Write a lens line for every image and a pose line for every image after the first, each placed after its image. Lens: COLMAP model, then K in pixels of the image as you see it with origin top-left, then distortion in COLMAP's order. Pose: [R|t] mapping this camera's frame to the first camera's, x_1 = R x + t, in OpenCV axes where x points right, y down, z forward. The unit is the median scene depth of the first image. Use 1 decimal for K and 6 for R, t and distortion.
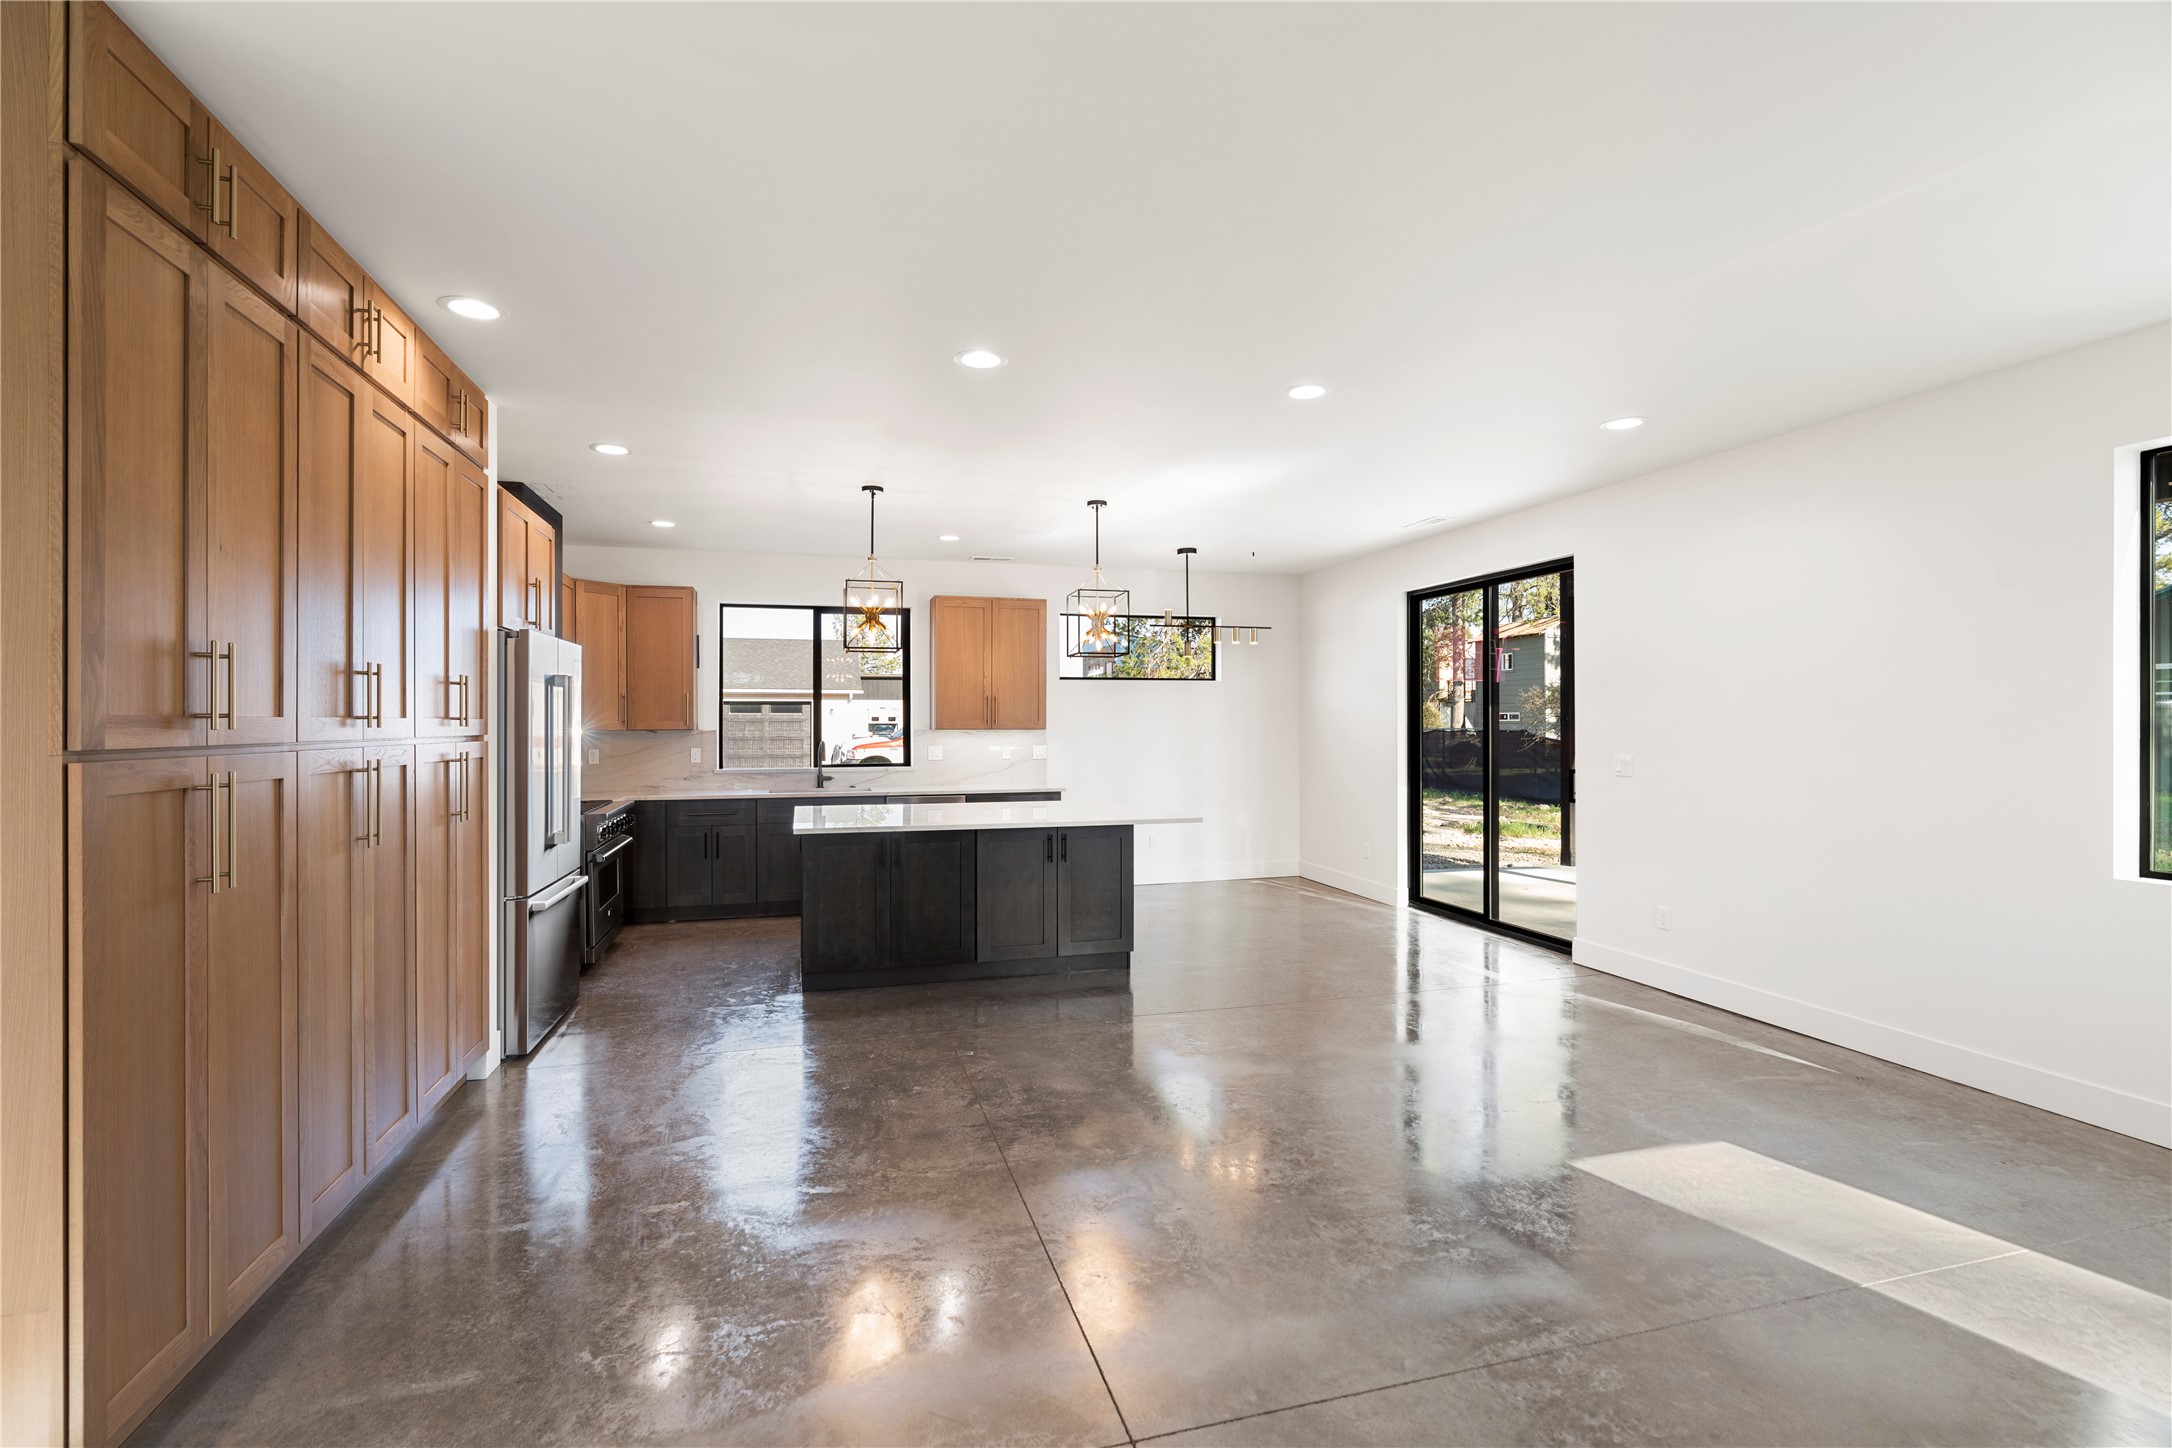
lens RADIAL K [[988.6, 0, 1071.9], [0, 988.6, 715.8], [0, 0, 1]] dist [-0.002034, 0.000195]
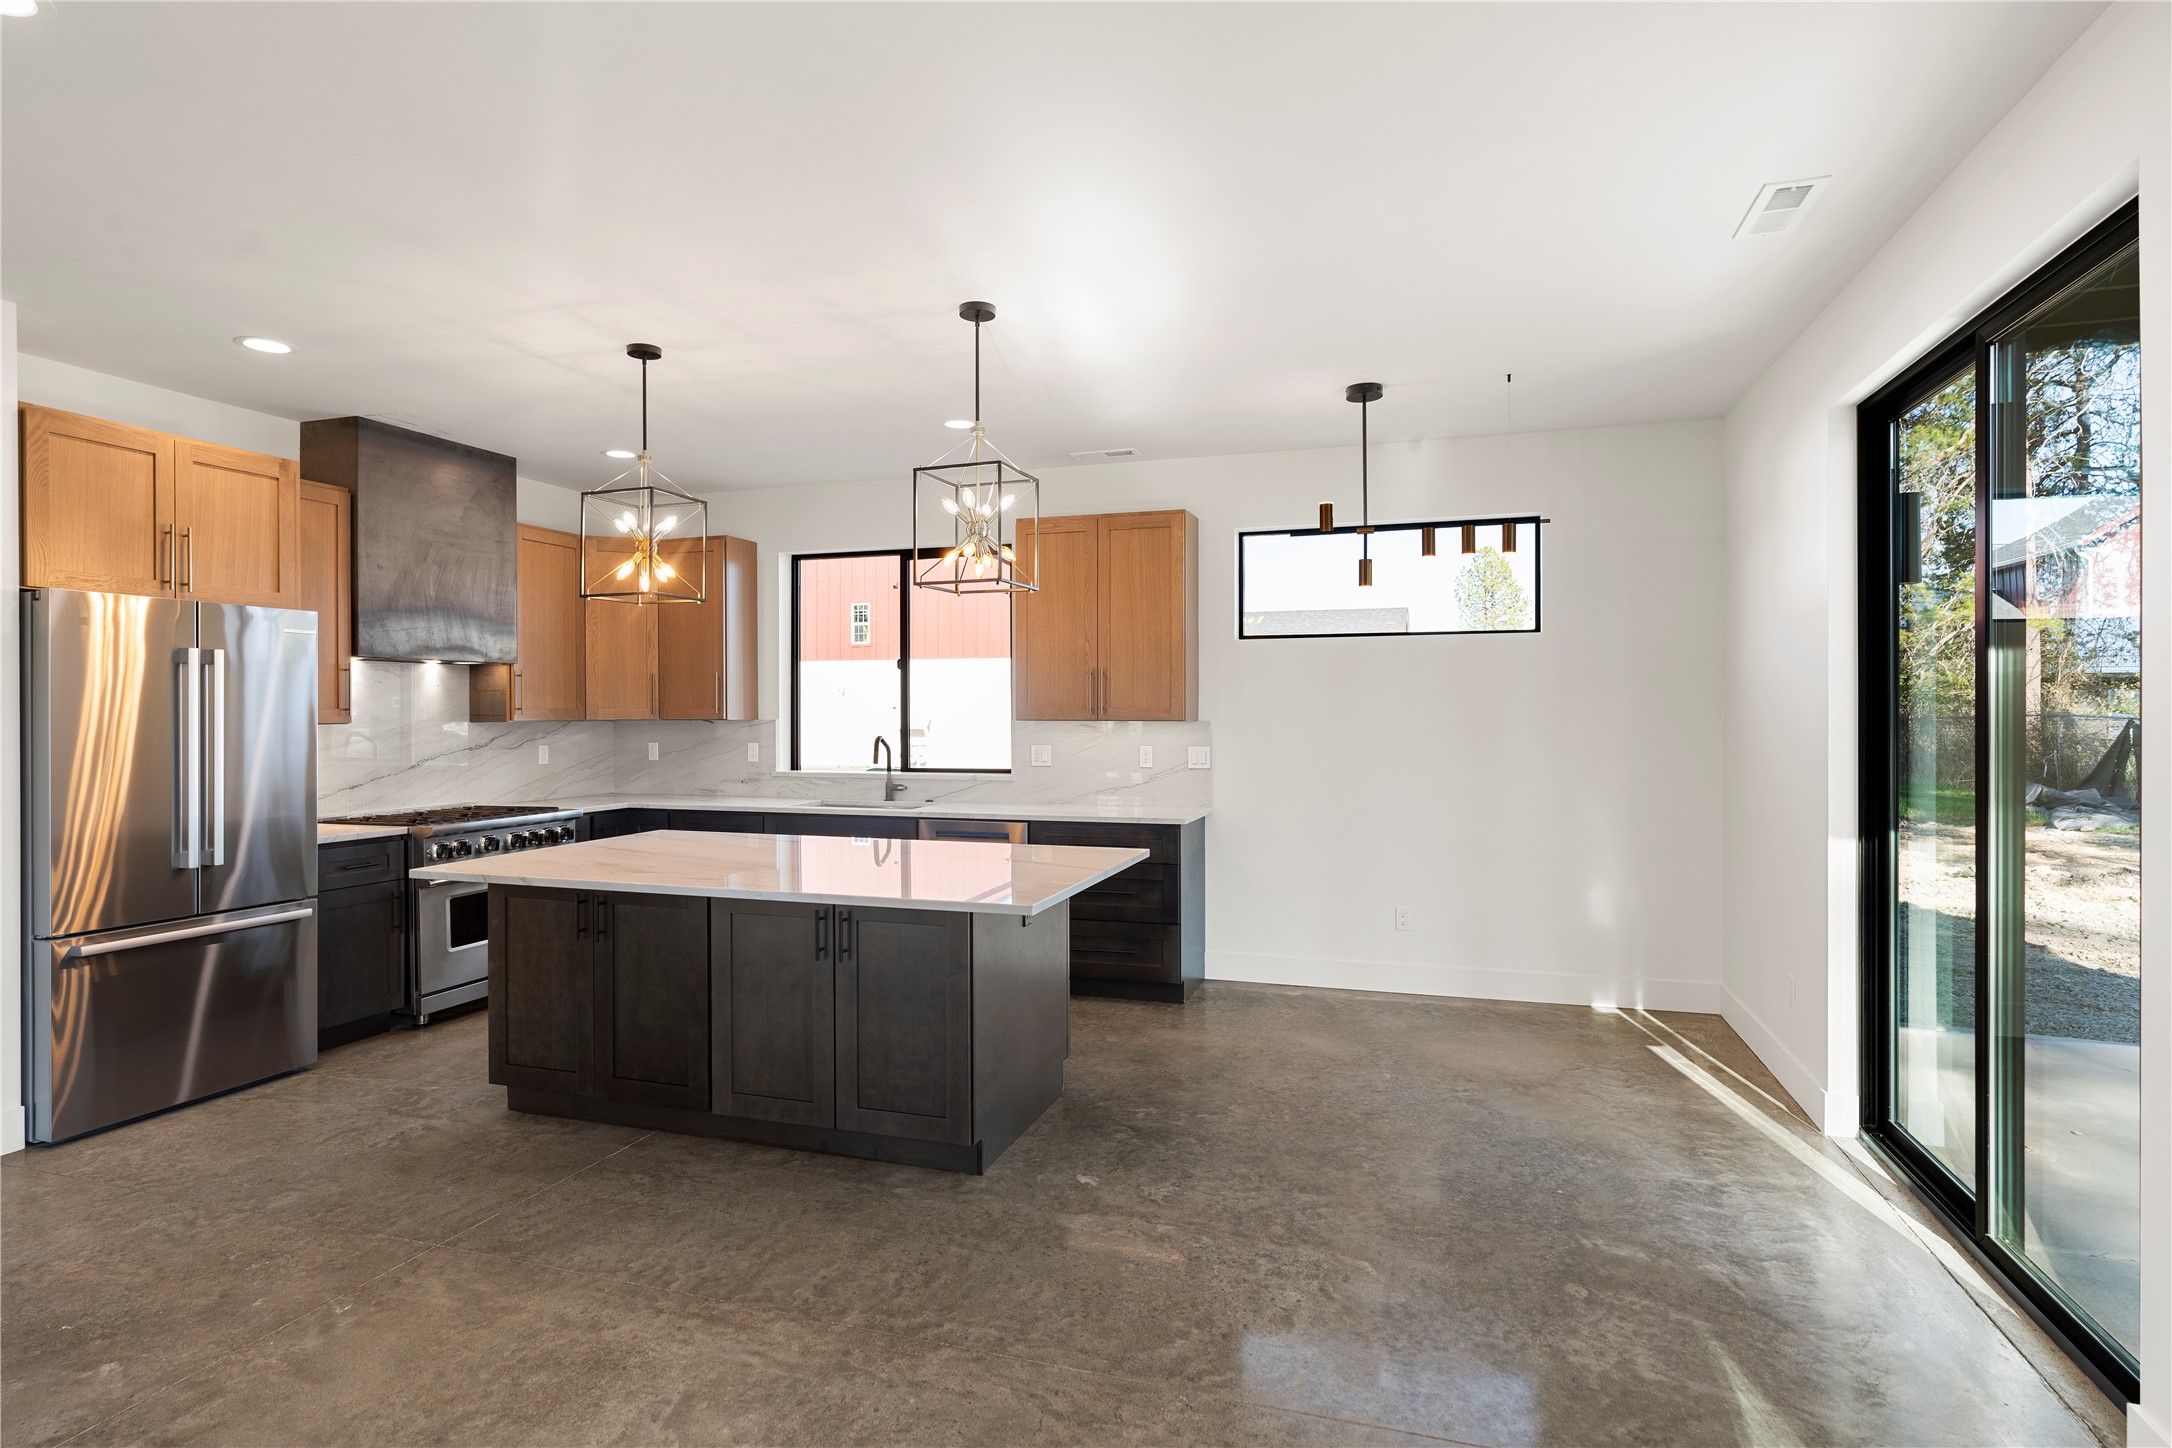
lens RADIAL K [[1148.3, 0, 1057.3], [0, 1148.3, 701.8], [0, 0, 1]] dist [-0.000252, 0.000576]
pose [[0.825851, -0.005033, -0.563866, 0.446820], [0.005021, 0.999986, -0.001572, 0.003463], [0.563866, -0.001533, 0.825865, 0.524379]]
